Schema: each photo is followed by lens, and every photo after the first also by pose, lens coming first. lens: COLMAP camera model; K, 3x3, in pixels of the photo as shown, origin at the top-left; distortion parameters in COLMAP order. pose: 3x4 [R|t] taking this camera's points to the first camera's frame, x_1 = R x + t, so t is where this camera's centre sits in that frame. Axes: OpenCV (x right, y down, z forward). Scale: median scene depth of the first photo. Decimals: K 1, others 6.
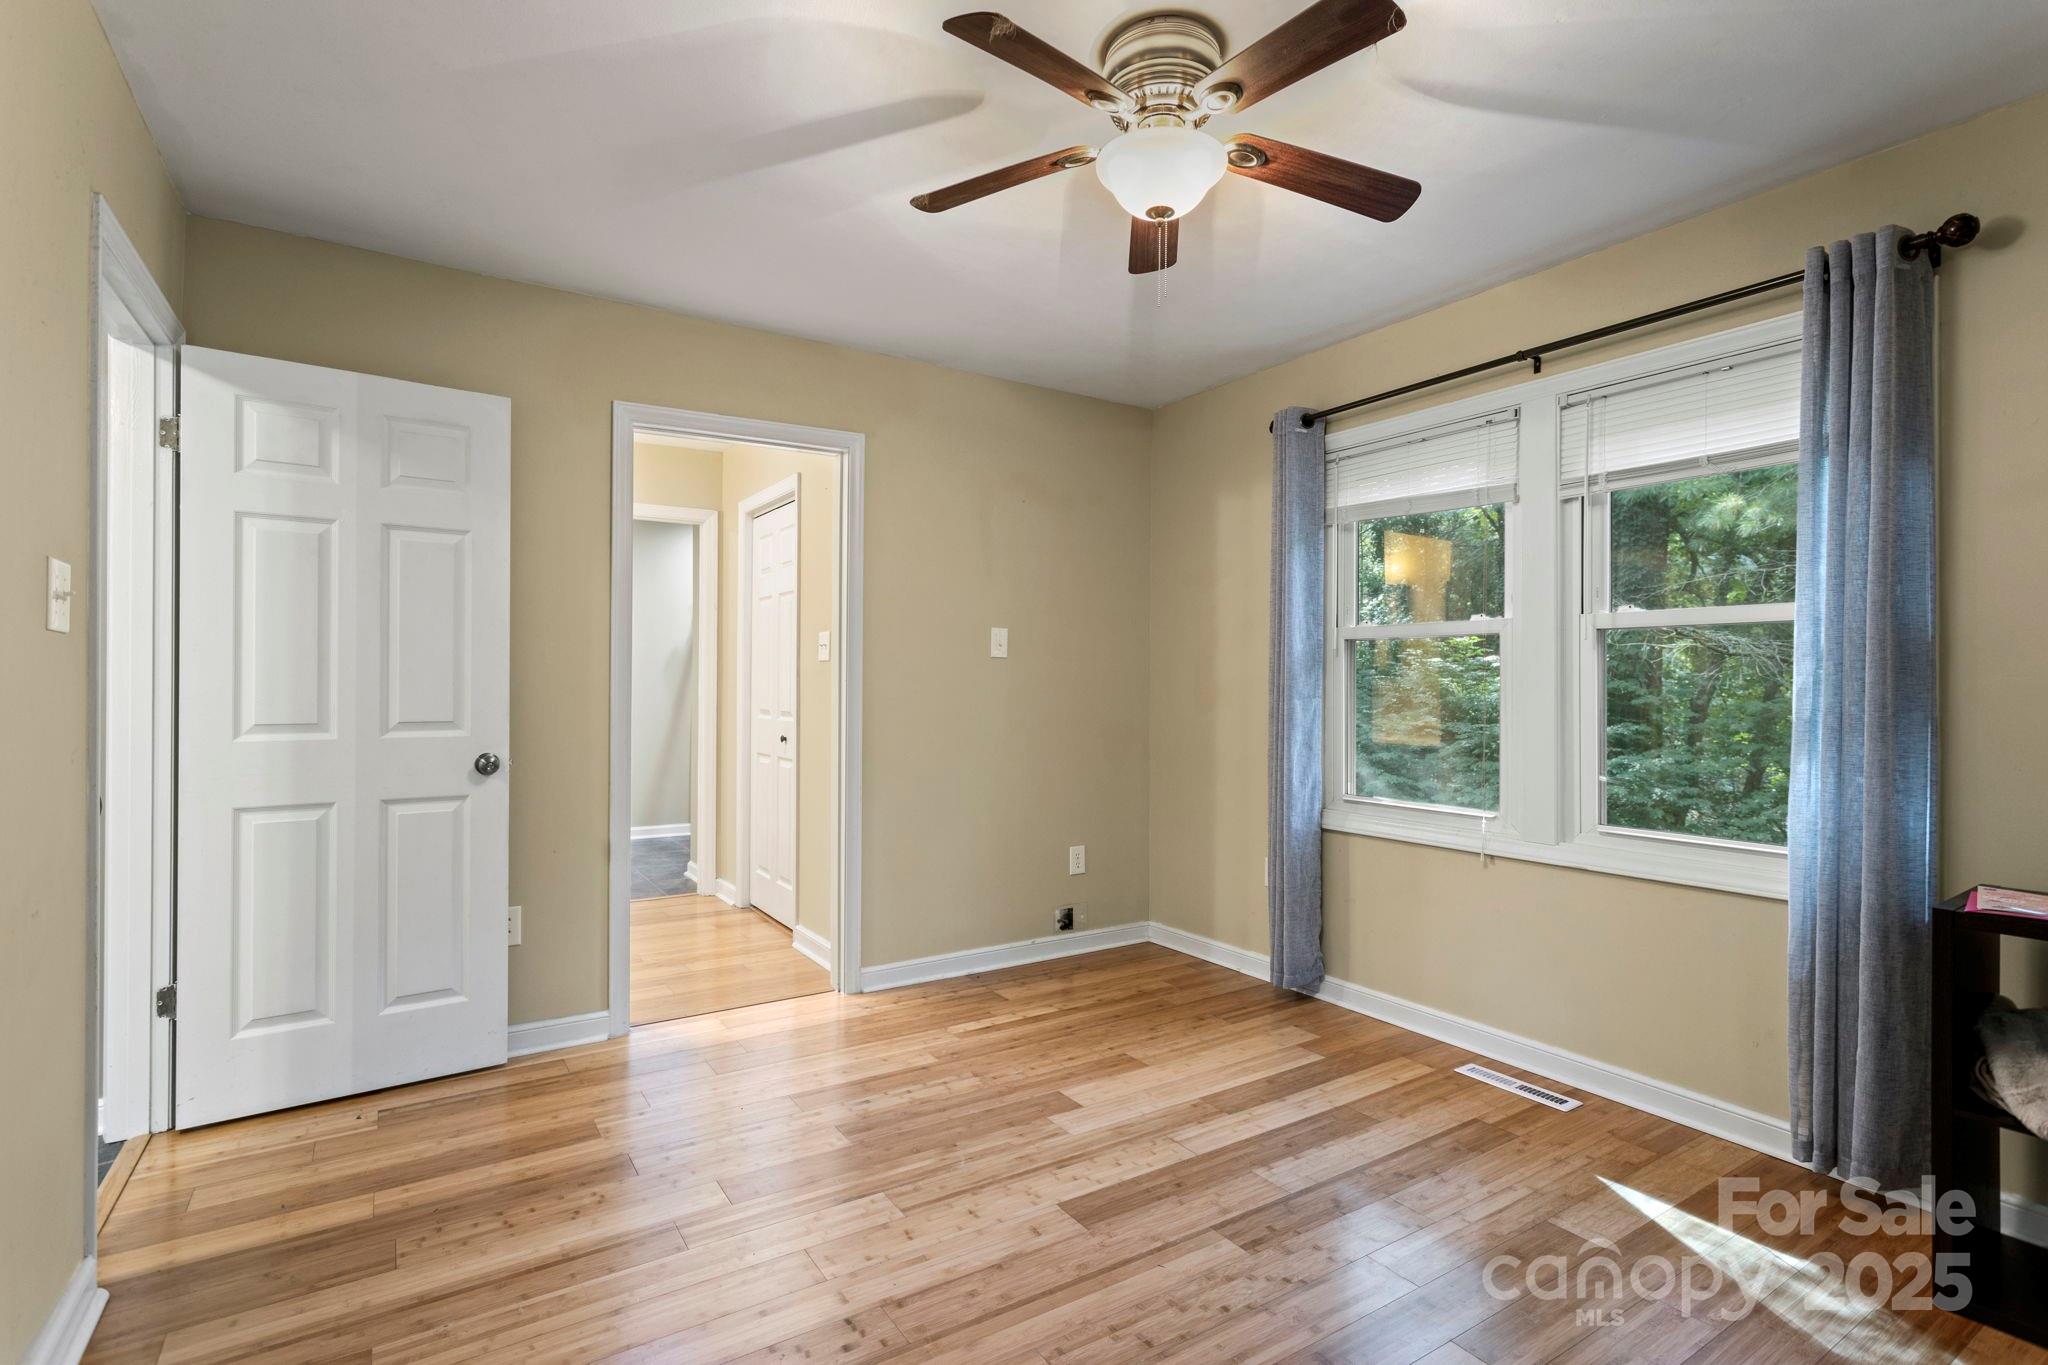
lens RADIAL K [[988.7, 0, 1032.1], [0, 988.7, 682.5], [0, 0, 1]] dist [-0.013653, 0.005841]
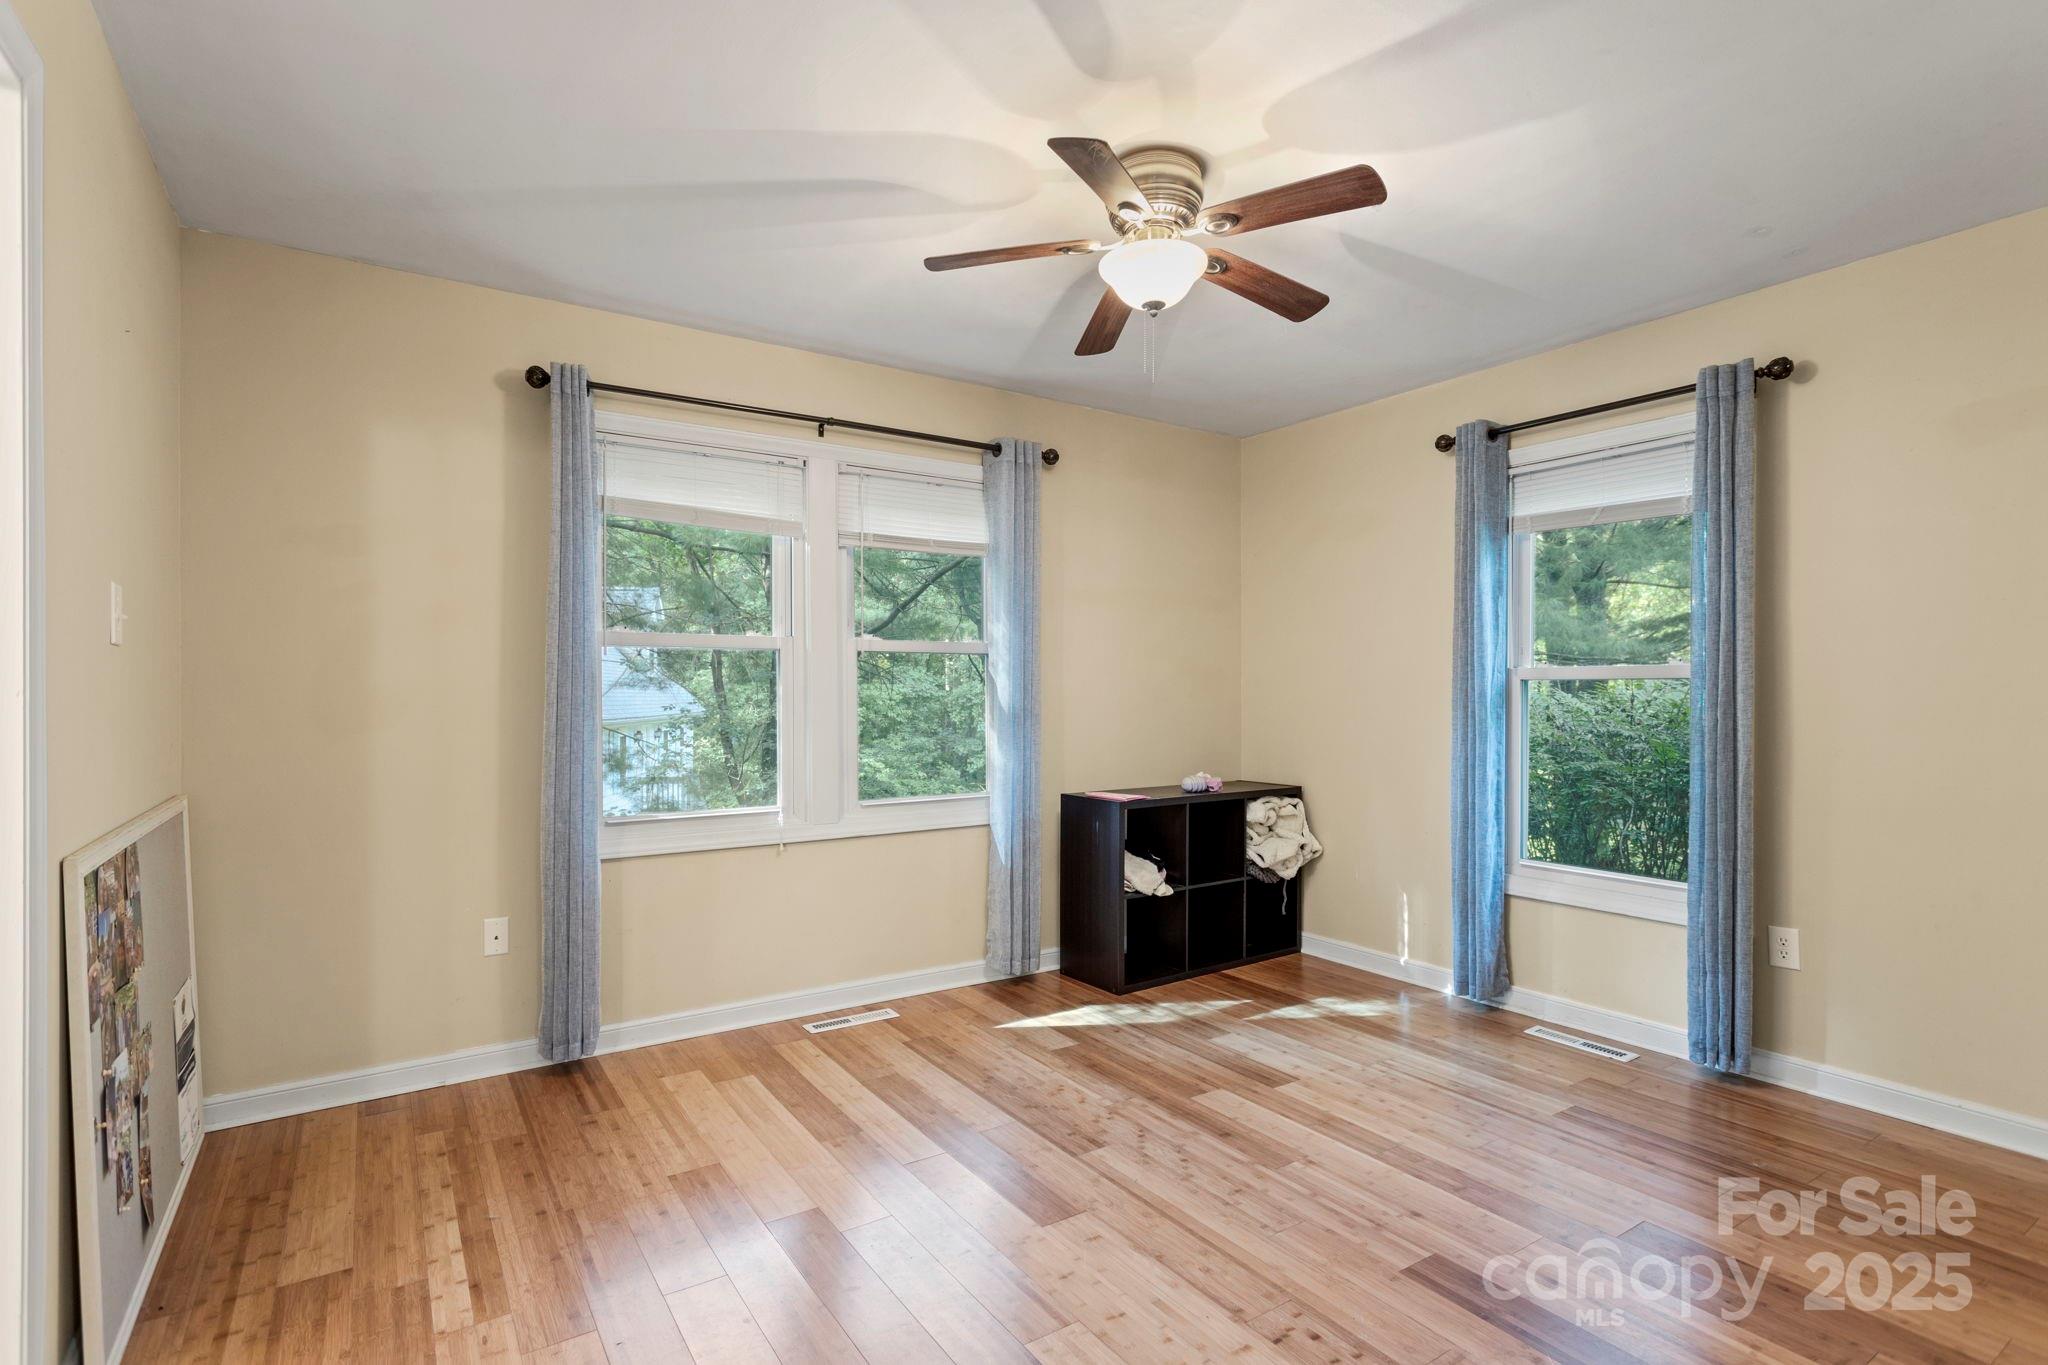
lens RADIAL K [[988.7, 0, 1020.4], [0, 988.7, 698.2], [0, 0, 1]] dist [-0.013653, 0.005841]
pose [[-0.011951, -0.011706, 0.999860, -0.717298], [0.004317, 0.999922, 0.011758, -0.005759], [-0.999919, 0.004456, -0.011899, 0.780423]]
